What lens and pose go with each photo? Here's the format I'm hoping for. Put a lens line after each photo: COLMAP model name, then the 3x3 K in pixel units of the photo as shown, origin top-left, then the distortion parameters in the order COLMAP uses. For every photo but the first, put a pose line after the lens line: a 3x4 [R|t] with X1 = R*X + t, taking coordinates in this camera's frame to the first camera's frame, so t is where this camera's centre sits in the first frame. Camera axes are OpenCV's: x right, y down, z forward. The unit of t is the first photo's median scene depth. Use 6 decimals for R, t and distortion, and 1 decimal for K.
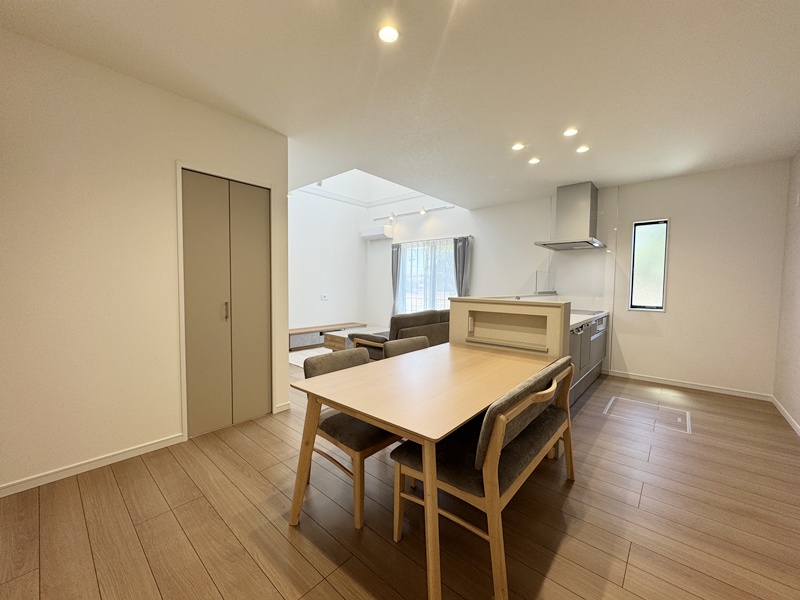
lens RADIAL K [[322.2, 0, 402.8], [0, 322.2, 298.9], [0, 0, 1]] dist [0.001323, 0.000005]
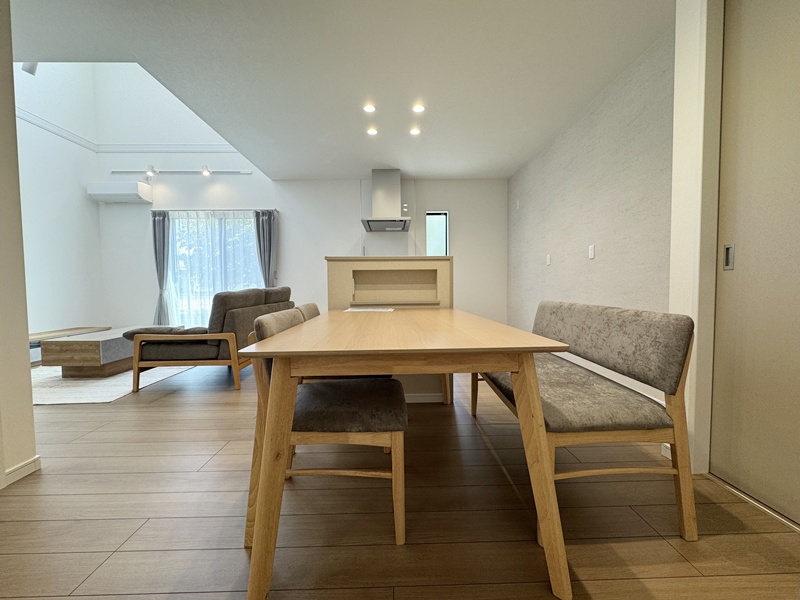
lens RADIAL K [[322.2, 0, 402.8], [0, 322.2, 298.9], [0, 0, 1]] dist [0.001323, 0.000005]
pose [[0.735701, -0.049696, 0.675481, -0.138795], [0.053095, 0.998467, 0.015631, 0.050742], [-0.675222, 0.024365, 0.737212, 0.123179]]
